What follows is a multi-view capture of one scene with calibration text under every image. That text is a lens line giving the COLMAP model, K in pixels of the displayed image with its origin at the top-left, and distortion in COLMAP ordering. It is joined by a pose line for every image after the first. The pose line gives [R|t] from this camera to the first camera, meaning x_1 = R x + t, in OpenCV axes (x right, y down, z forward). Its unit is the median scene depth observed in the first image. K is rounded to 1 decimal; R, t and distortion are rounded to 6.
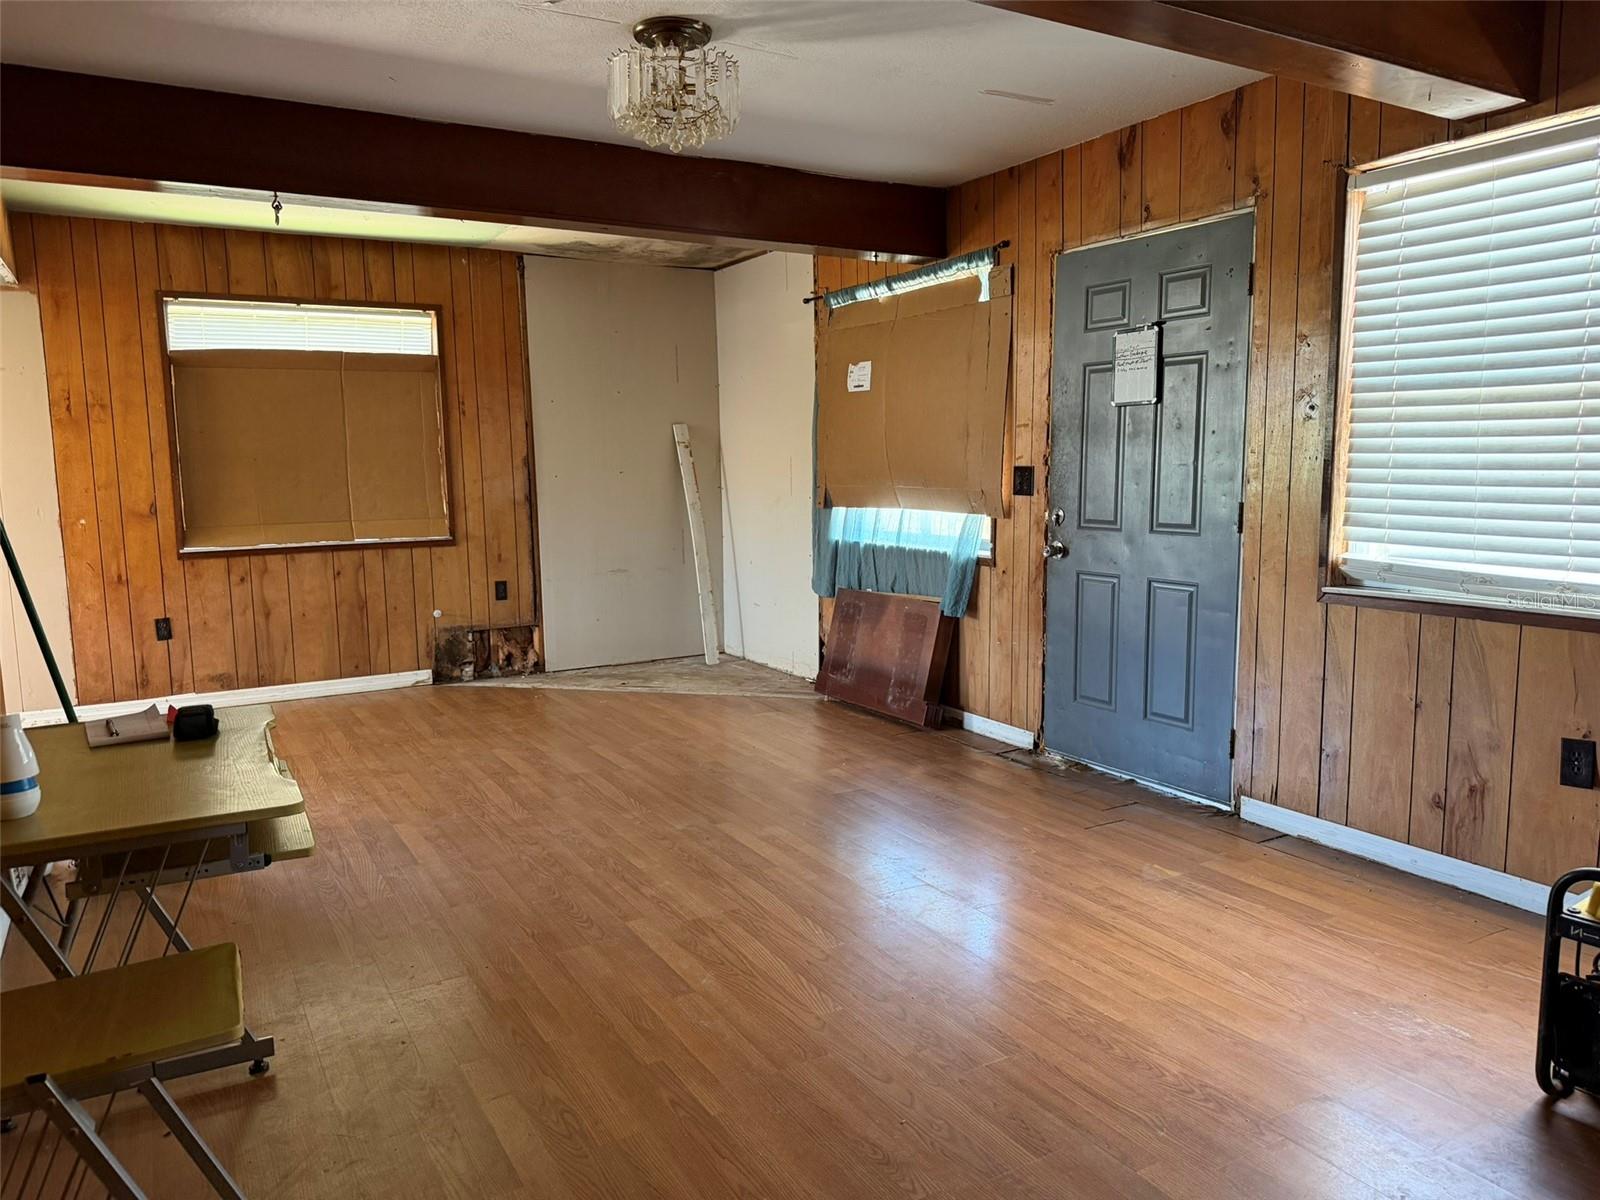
lens RADIAL K [[1136.9, 0, 804.9], [0, 1136.9, 609.0], [0, 0, 1]] dist [0.040325, -0.017920]
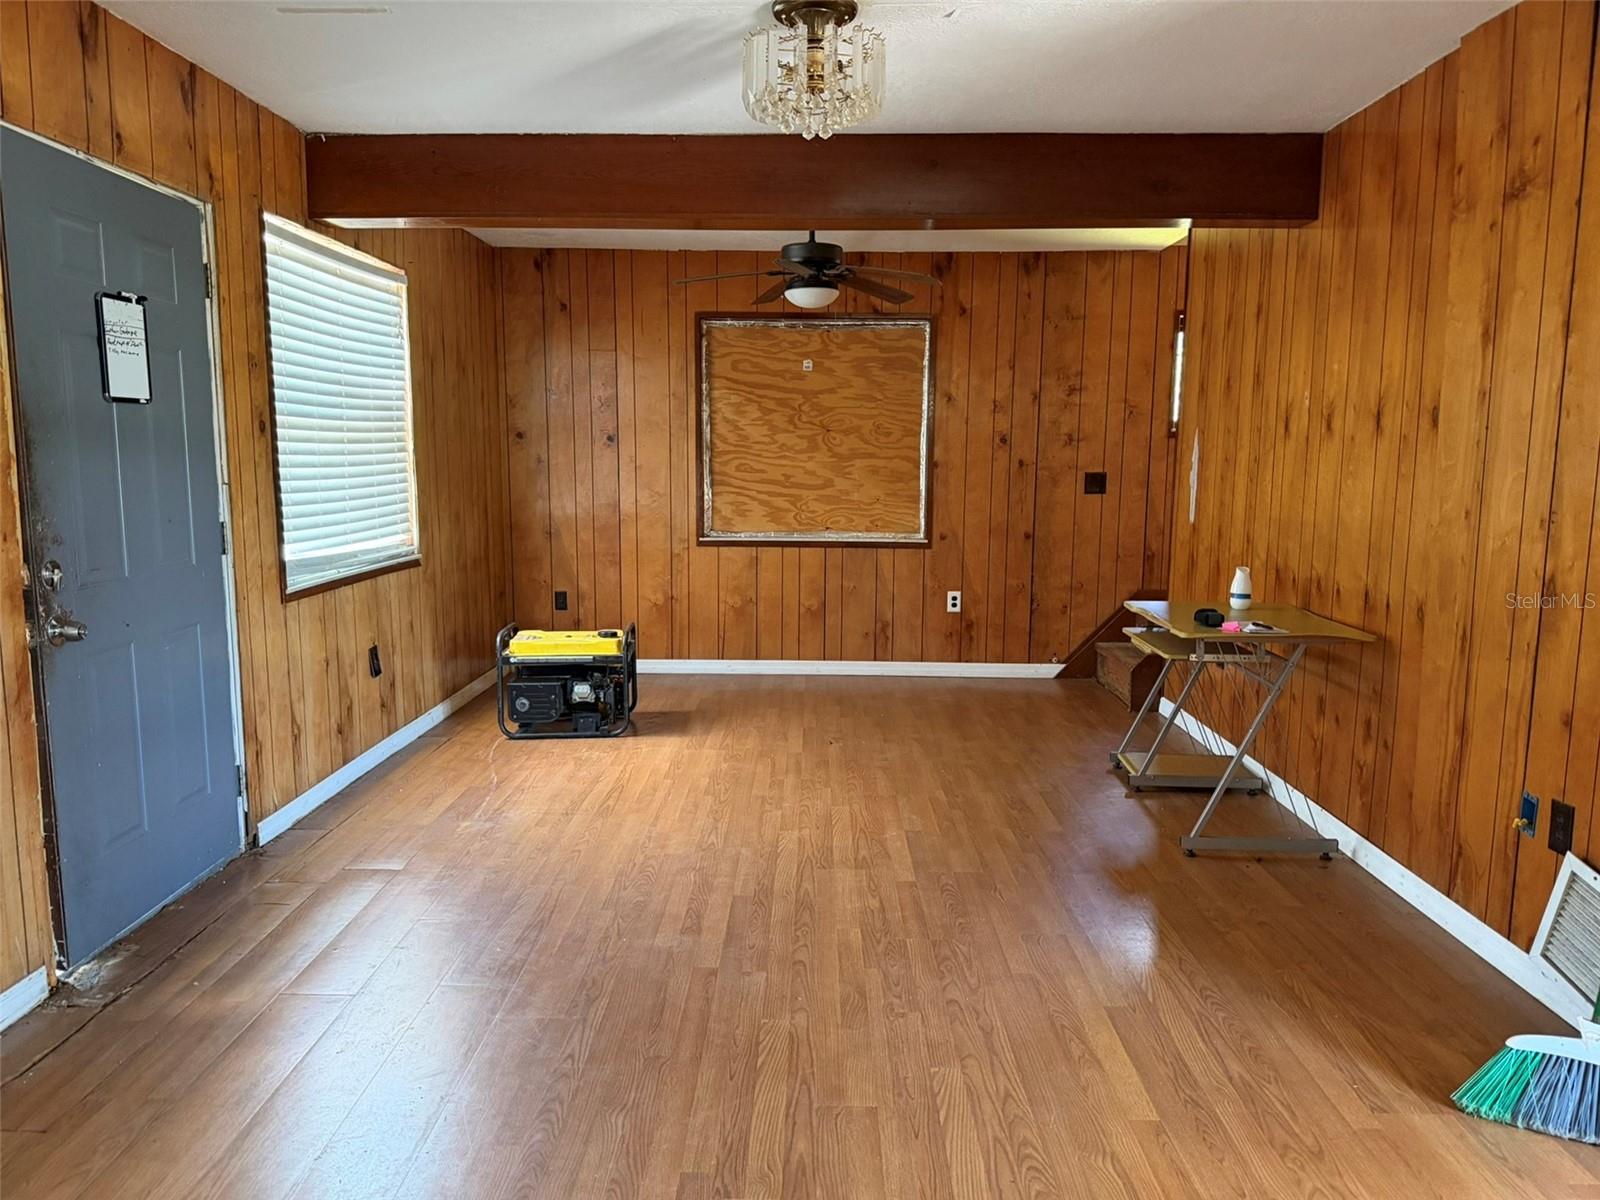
lens RADIAL K [[1136.9, 0, 803.8], [0, 1136.9, 599.5], [0, 0, 1]] dist [0.040325, -0.017920]
pose [[-0.861615, -0.060365, 0.503960, -0.595460], [0.068925, 0.969790, 0.234003, -0.261529], [-0.502861, 0.236356, -0.831424, 1.865677]]
